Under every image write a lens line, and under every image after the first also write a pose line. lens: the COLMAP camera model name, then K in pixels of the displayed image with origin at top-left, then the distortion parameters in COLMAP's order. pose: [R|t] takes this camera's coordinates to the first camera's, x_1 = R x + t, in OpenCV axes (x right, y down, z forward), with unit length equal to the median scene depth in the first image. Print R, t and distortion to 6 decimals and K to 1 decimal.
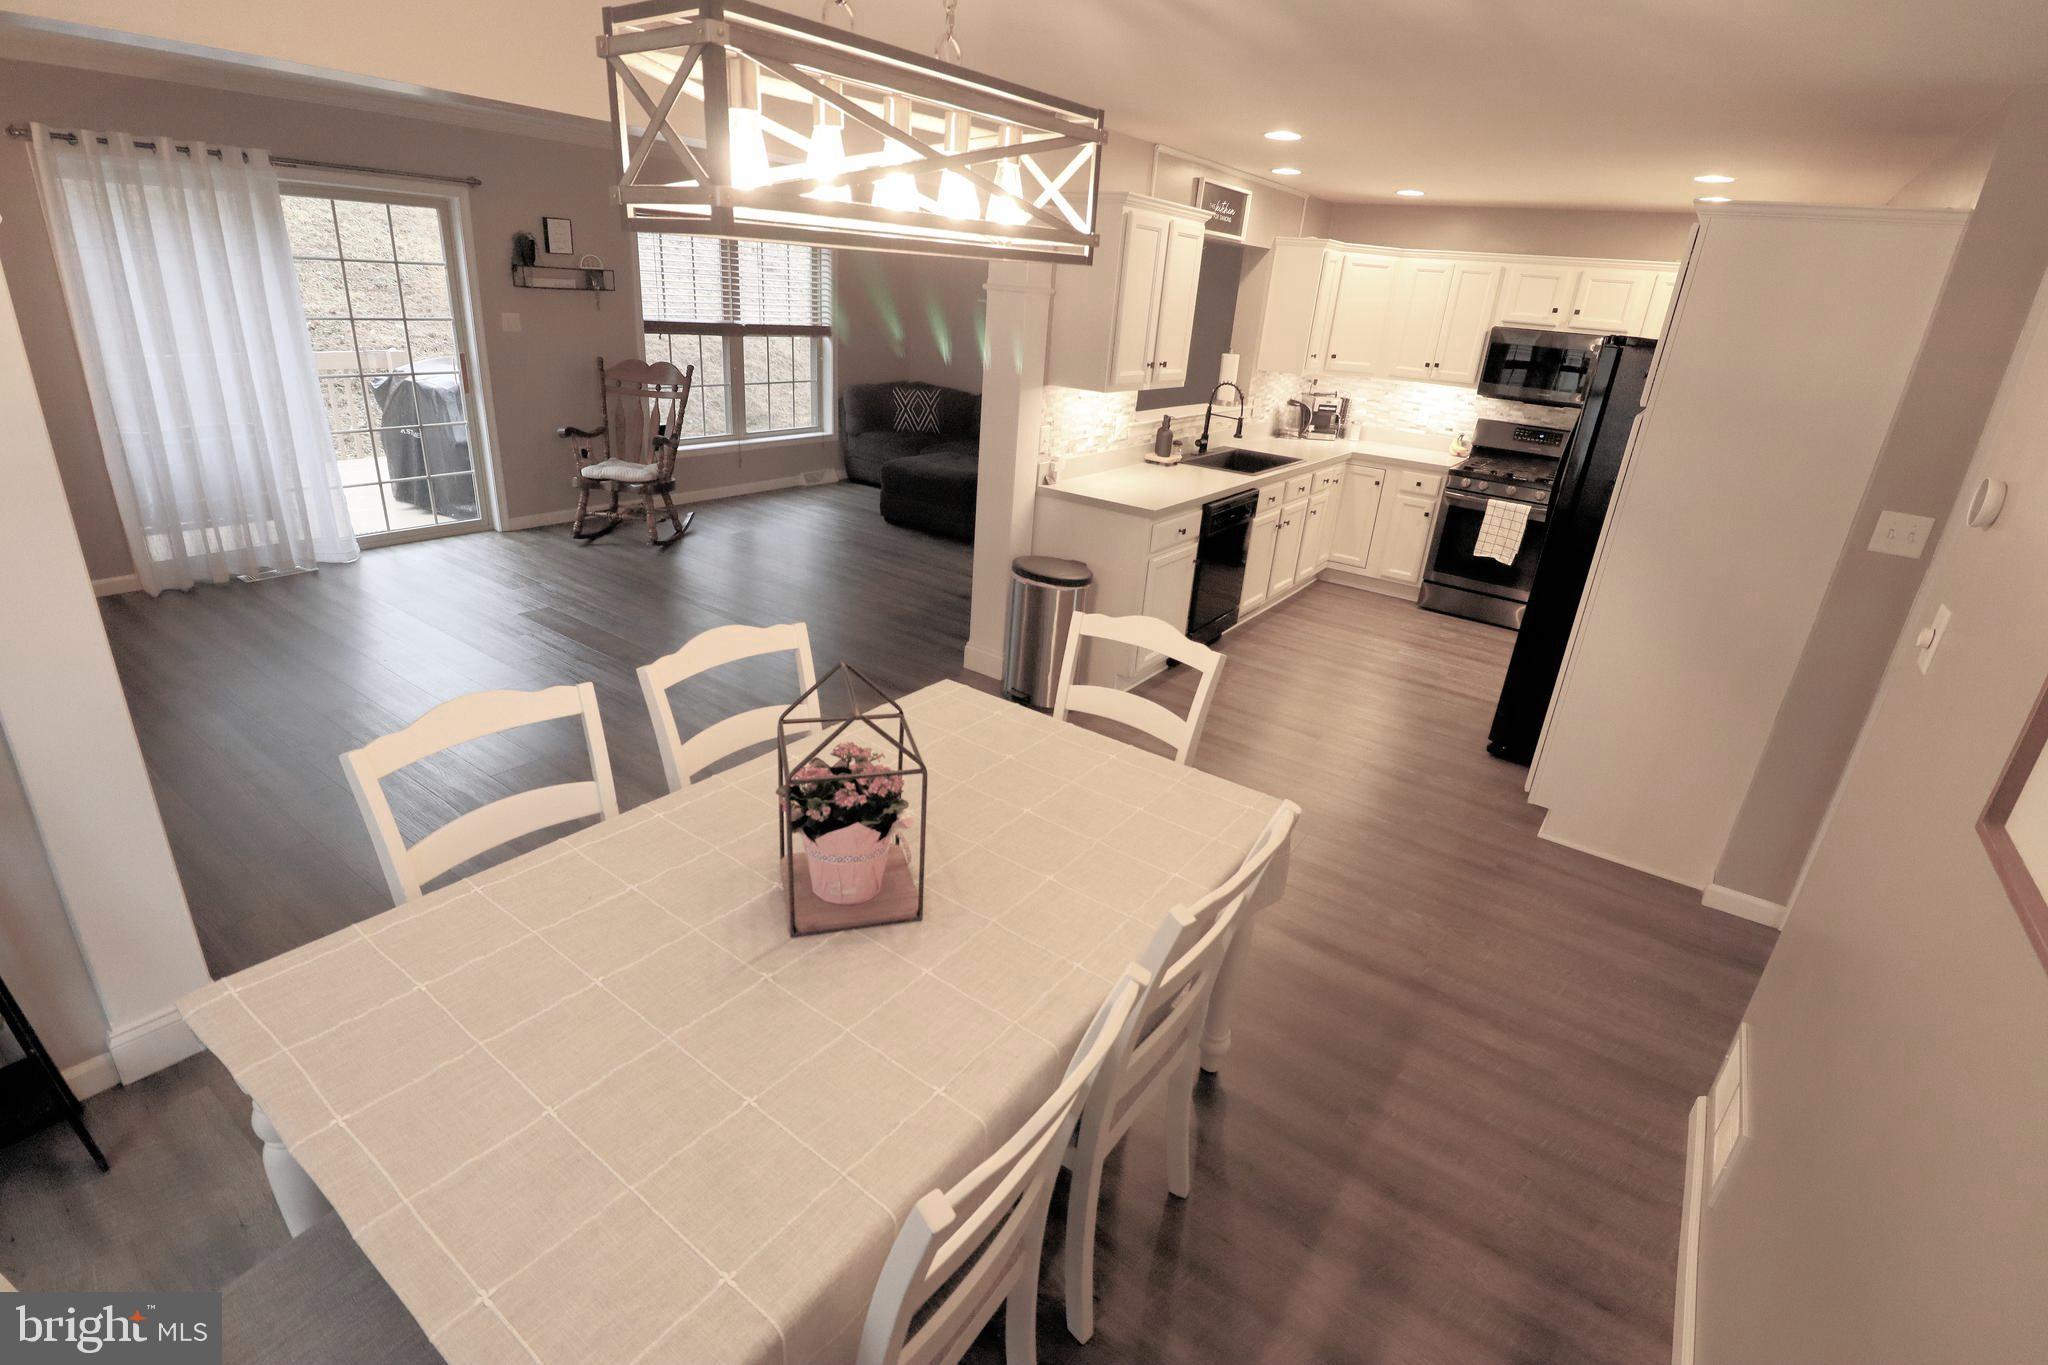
lens RADIAL K [[947.5, 0, 1037.3], [0, 947.5, 661.7], [0, 0, 1]] dist [-0.001457, -0.010441]
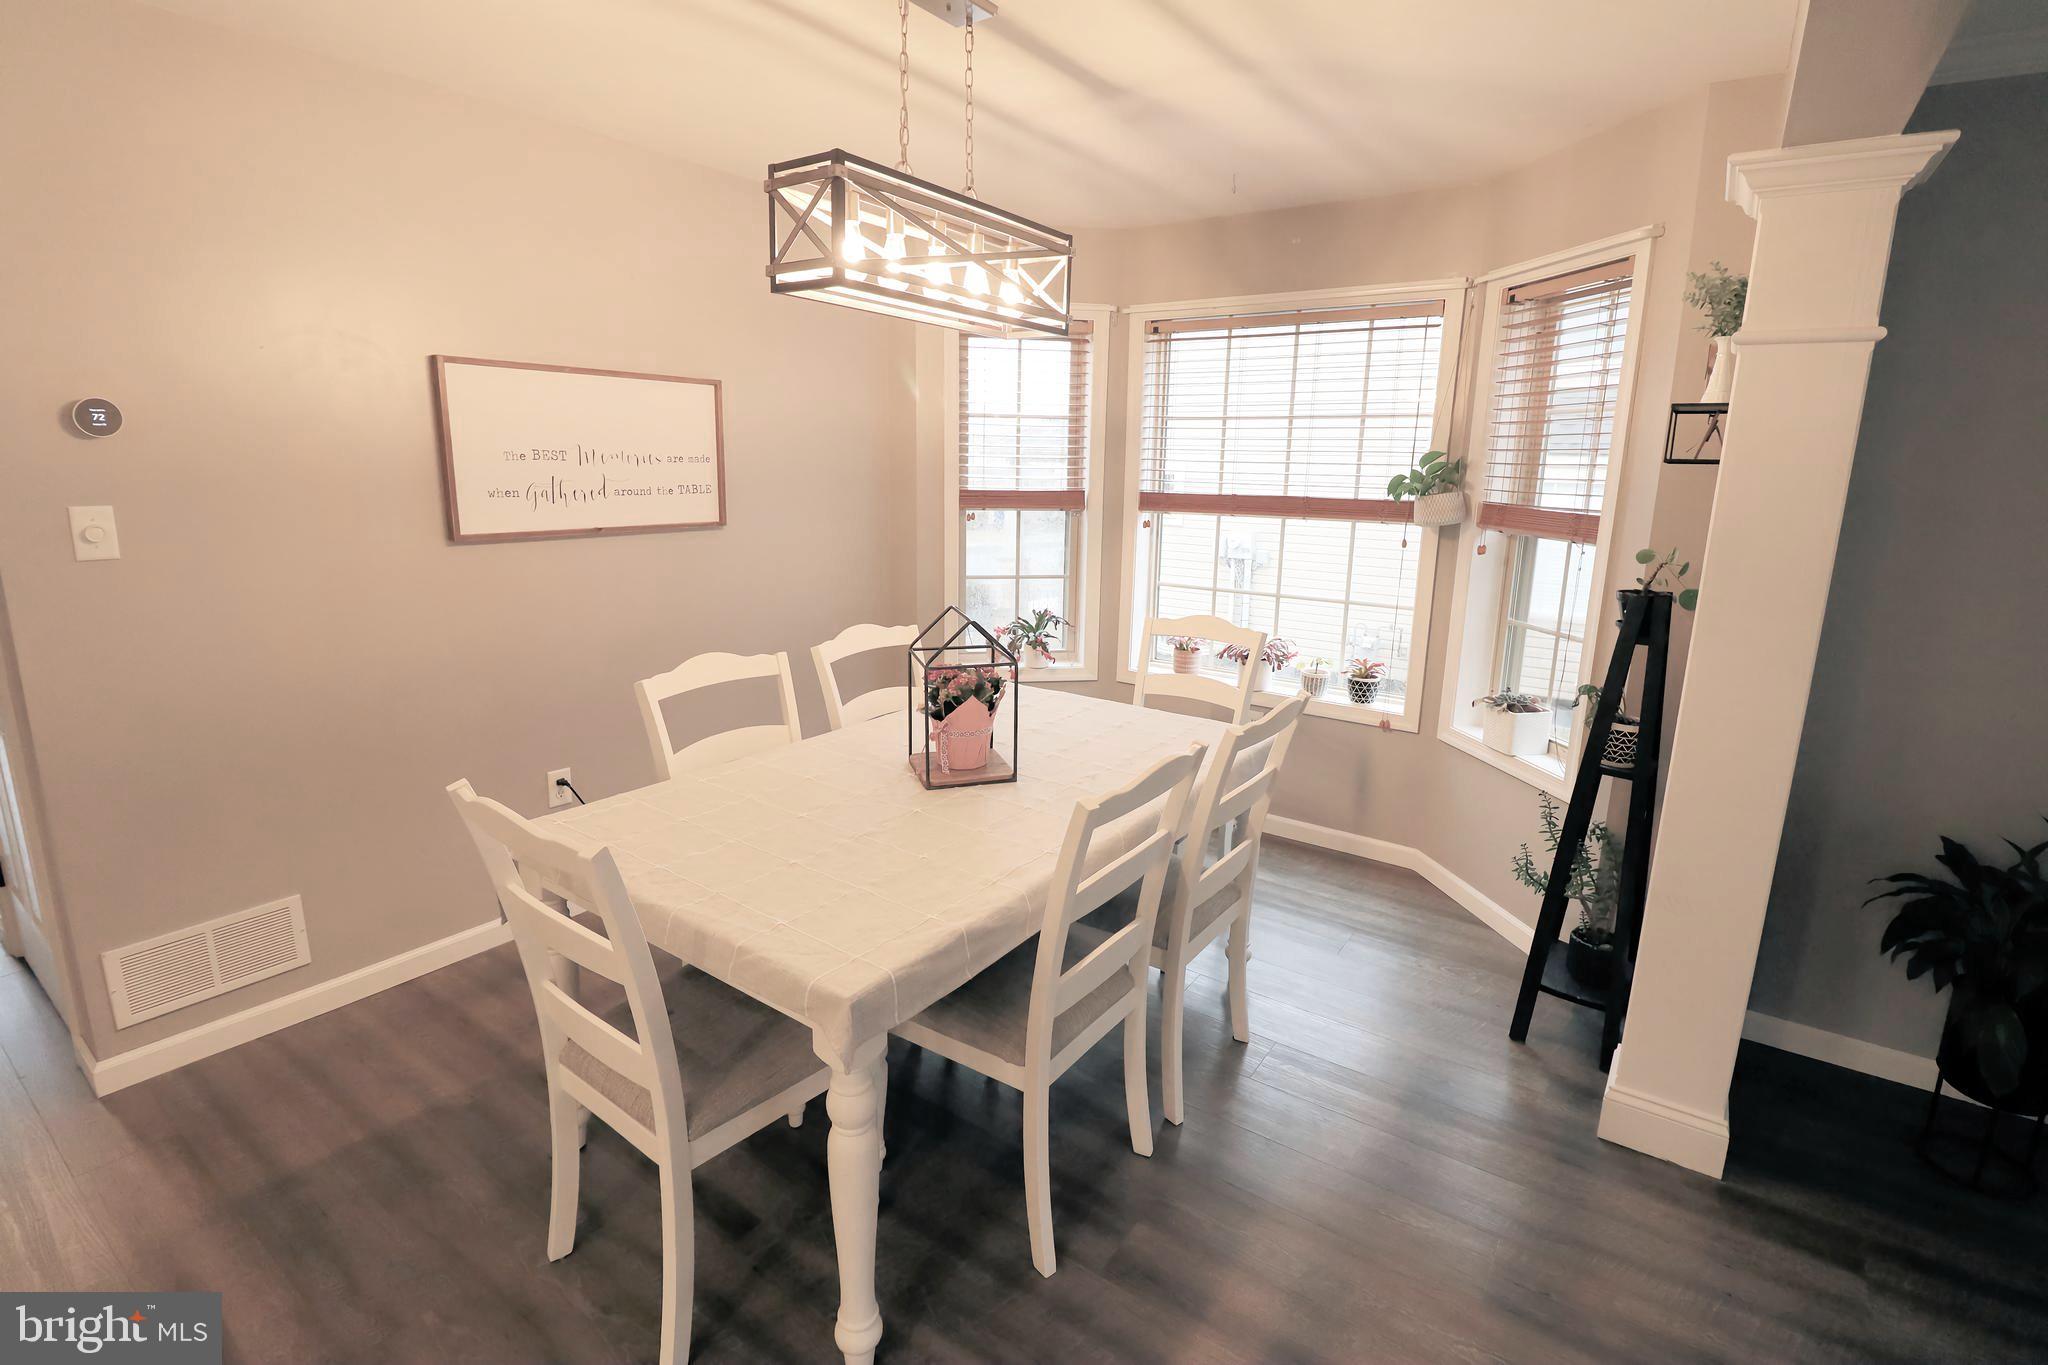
lens RADIAL K [[947.5, 0, 1035.0], [0, 947.5, 660.5], [0, 0, 1]] dist [-0.001457, -0.010441]
pose [[-0.995671, -0.091530, -0.016161, -0.078057], [-0.085063, 0.827276, 0.555318, -0.196829], [-0.037459, 0.554289, -0.831481, 0.604974]]
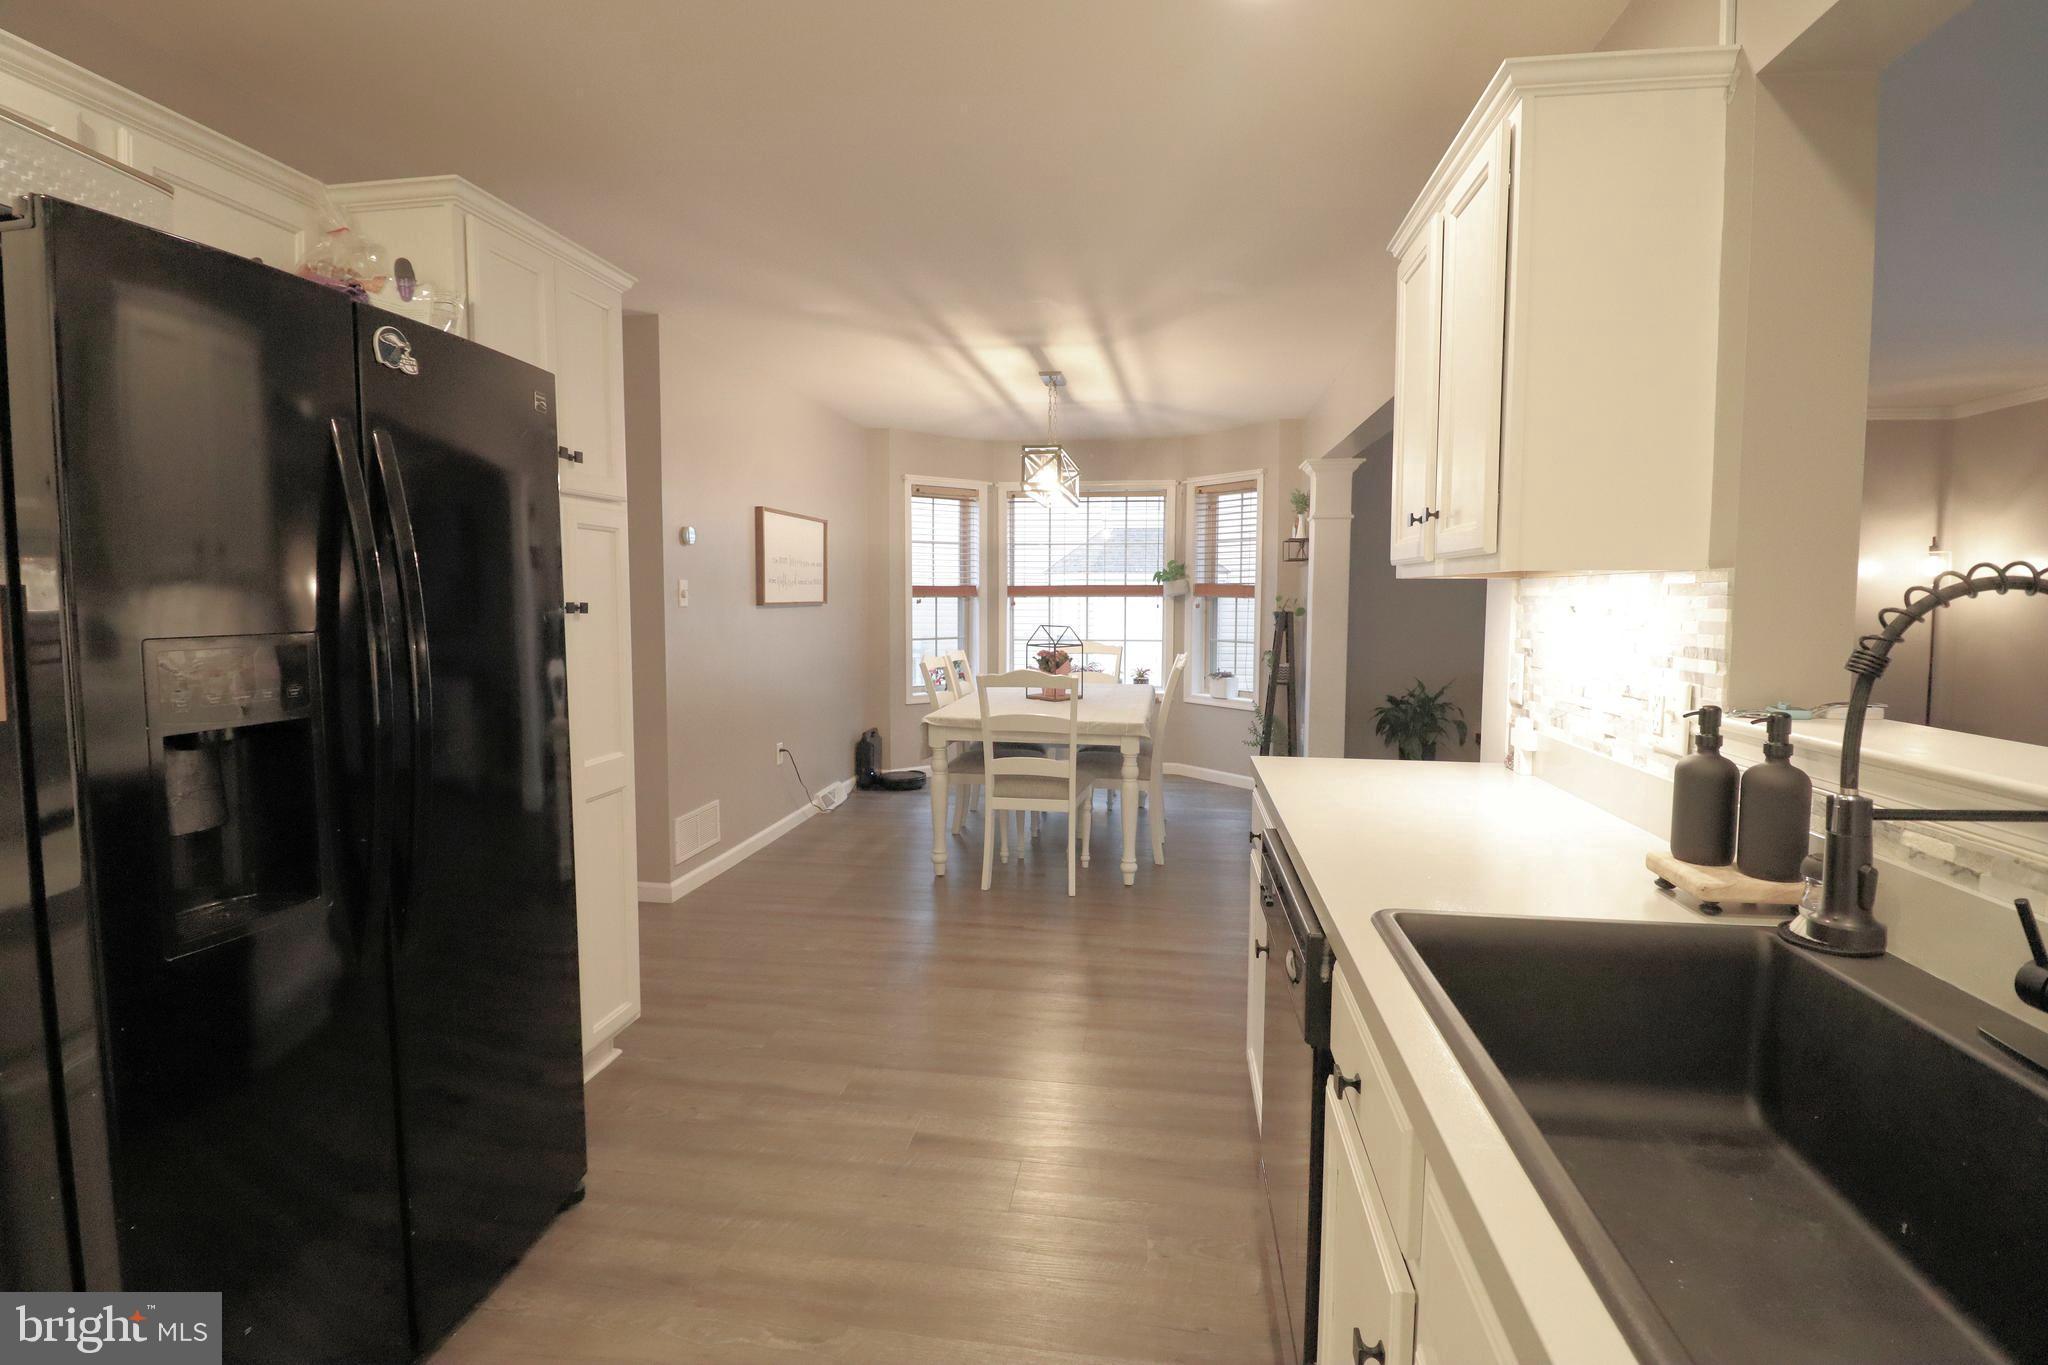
lens RADIAL K [[947.5, 0, 1034.1], [0, 947.5, 655.9], [0, 0, 1]] dist [-0.001457, -0.010441]
pose [[-0.890131, -0.046668, -0.453309, 0.365231], [-0.230702, 0.904000, 0.359946, -0.282155], [0.392993, 0.424978, -0.815445, 0.997111]]
